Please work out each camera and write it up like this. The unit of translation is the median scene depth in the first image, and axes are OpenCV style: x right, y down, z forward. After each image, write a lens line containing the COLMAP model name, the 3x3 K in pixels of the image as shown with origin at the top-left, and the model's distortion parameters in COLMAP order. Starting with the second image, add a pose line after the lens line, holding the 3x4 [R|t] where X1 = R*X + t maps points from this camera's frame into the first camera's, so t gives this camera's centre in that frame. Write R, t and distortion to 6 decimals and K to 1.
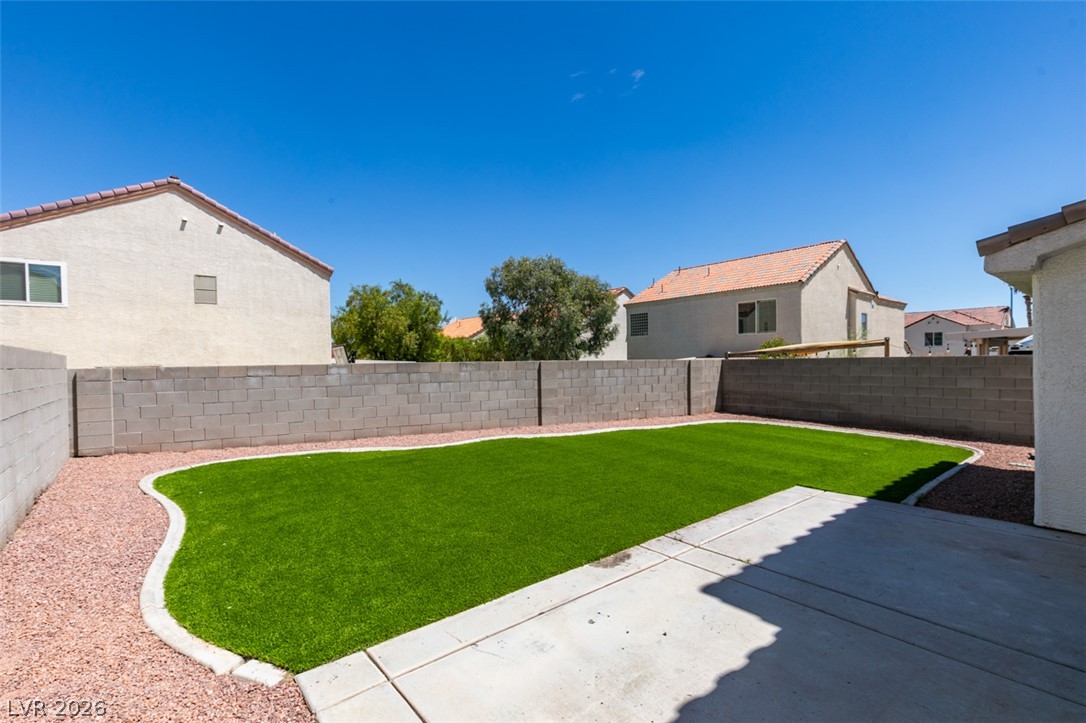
lens RADIAL K [[483.7, 0, 540.5], [0, 483.7, 362.4], [0, 0, 1]] dist [0.003850, -0.000670]
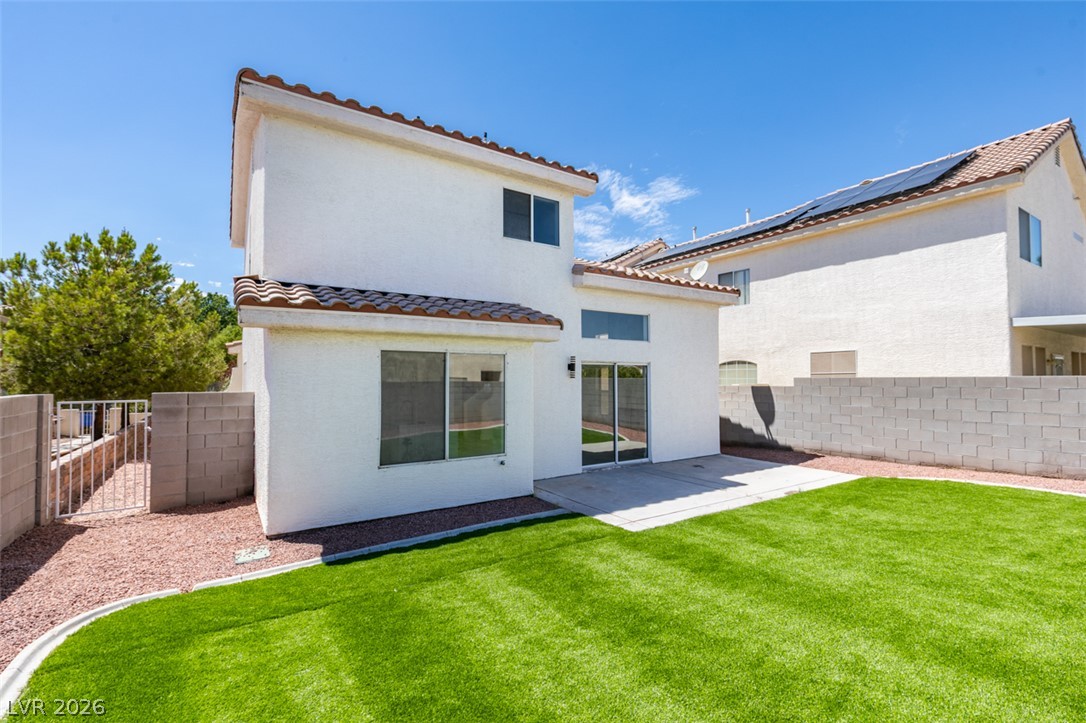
lens RADIAL K [[483.7, 0, 541.6], [0, 483.7, 367.4], [0, 0, 1]] dist [0.003850, -0.000670]
pose [[-0.994454, 0.020147, 0.103226, 0.287918], [0.017734, 0.999549, -0.024243, -0.018649], [-0.103668, -0.022278, -0.994362, 0.927947]]
